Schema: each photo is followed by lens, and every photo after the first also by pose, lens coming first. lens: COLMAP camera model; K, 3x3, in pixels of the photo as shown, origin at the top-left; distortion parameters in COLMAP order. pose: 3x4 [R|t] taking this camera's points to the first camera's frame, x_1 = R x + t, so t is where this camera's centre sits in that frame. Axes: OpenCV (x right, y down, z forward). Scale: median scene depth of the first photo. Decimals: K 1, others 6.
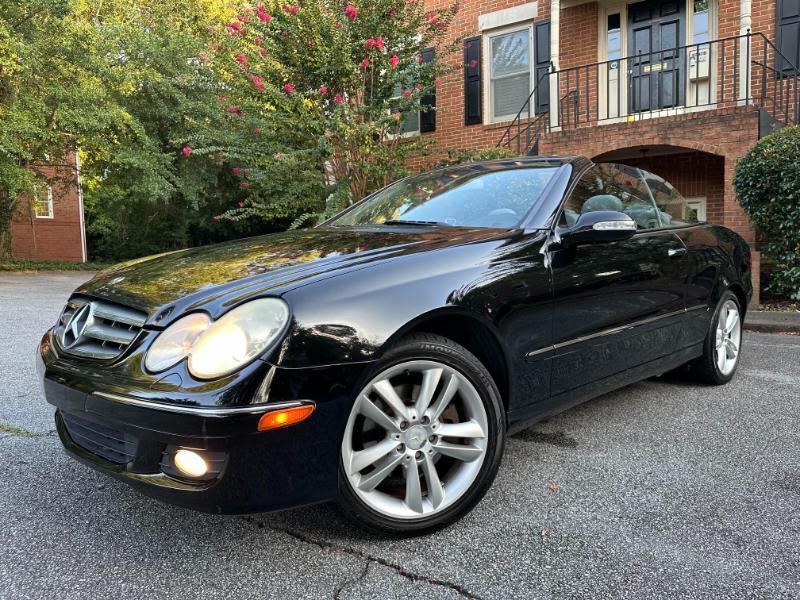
lens RADIAL K [[565.5, 0, 397.9], [0, 565.5, 293.6], [0, 0, 1]] dist [0.034609, -0.039335]
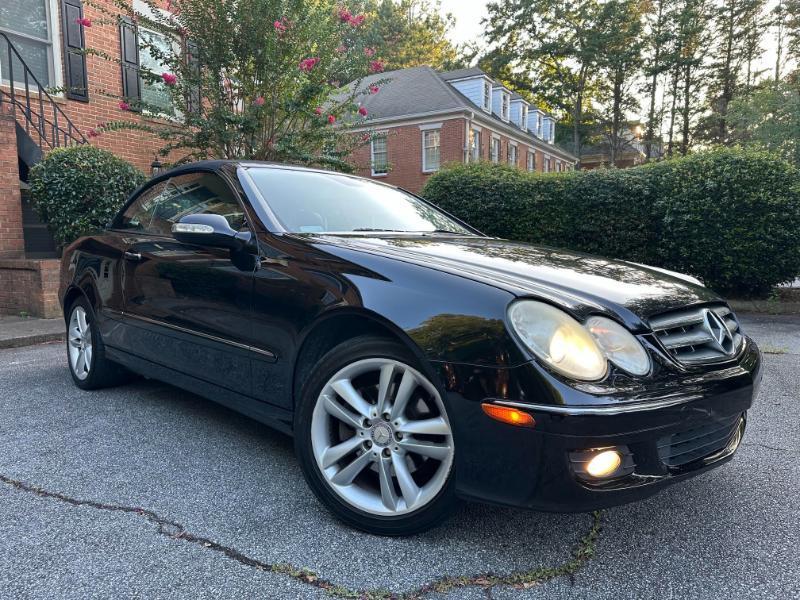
lens RADIAL K [[565.5, 0, 402.2], [0, 565.5, 297.1], [0, 0, 1]] dist [0.034609, -0.039335]
pose [[-0.025509, -0.073213, 0.996990, -0.369510], [0.082971, 0.993718, 0.075096, -0.030195], [-0.996225, 0.084637, -0.019274, 0.375864]]
